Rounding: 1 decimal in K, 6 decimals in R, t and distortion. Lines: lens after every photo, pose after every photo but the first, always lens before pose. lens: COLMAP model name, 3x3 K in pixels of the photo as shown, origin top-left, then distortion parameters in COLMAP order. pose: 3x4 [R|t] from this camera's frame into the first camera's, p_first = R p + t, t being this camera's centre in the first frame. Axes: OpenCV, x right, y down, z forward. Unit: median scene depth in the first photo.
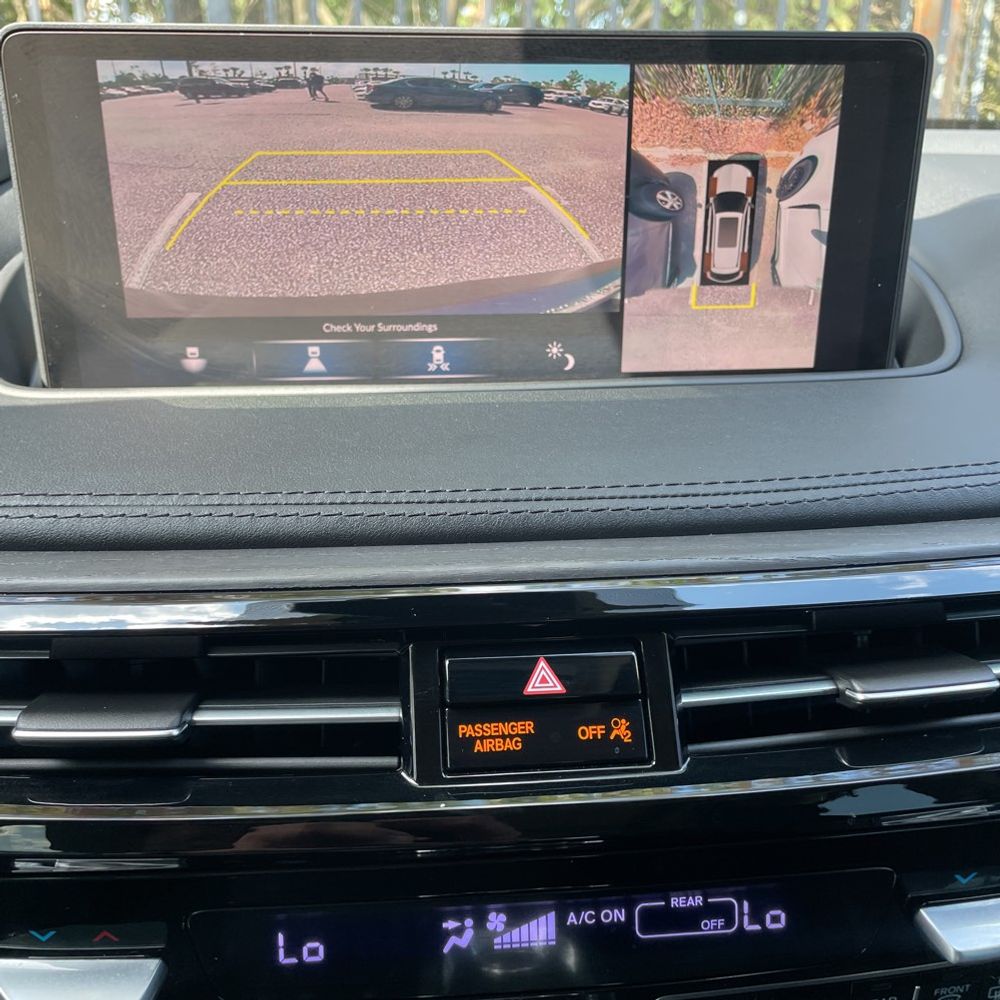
lens RADIAL K [[1013.4, 0, 497.2], [0, 1013.4, 488.3], [0, 0, 1]] dist [0.096446, -0.148622]
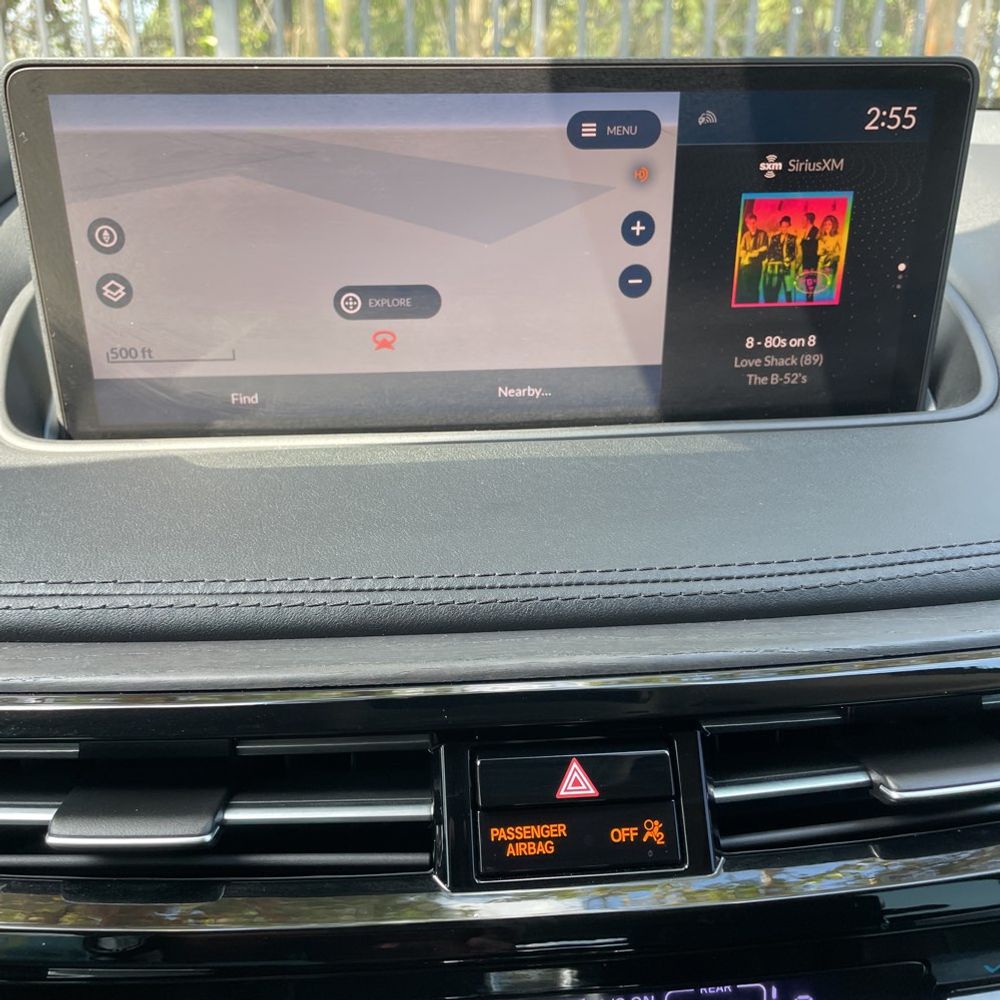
lens RADIAL K [[1013.4, 0, 497.2], [0, 1013.4, 488.3], [0, 0, 1]] dist [0.096446, -0.148622]
pose [[0.999977, 0.000581, -0.006710, -0.023210], [-0.000088, 0.997324, 0.073115, -0.158856], [0.006735, -0.073112, 0.997301, 0.026405]]
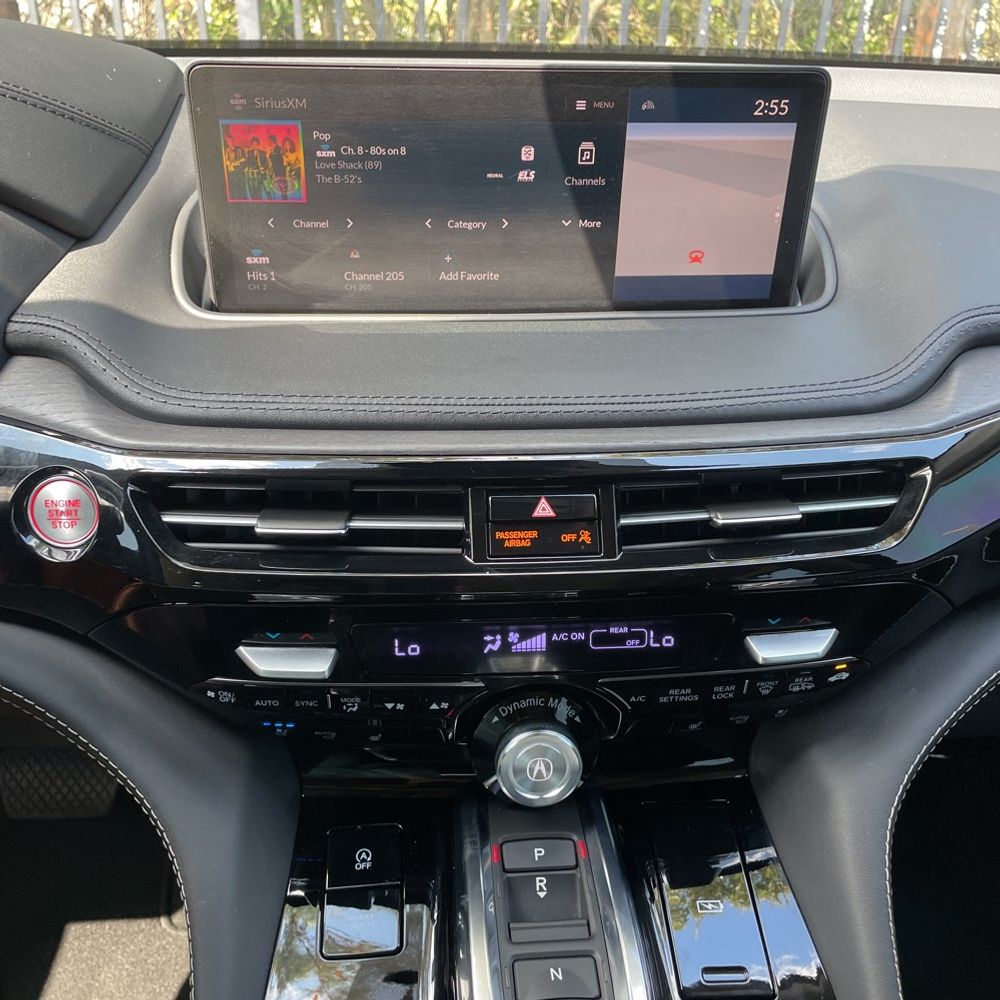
lens RADIAL K [[1028.8, 0, 496.7], [0, 1028.8, 490.7], [0, 0, 1]] dist [0.117287, -0.204521]
pose [[0.999715, 0.023763, -0.002421, -0.031638], [-0.022970, 0.984218, 0.175465, -0.151587], [0.006552, -0.175360, 0.984483, -0.740531]]
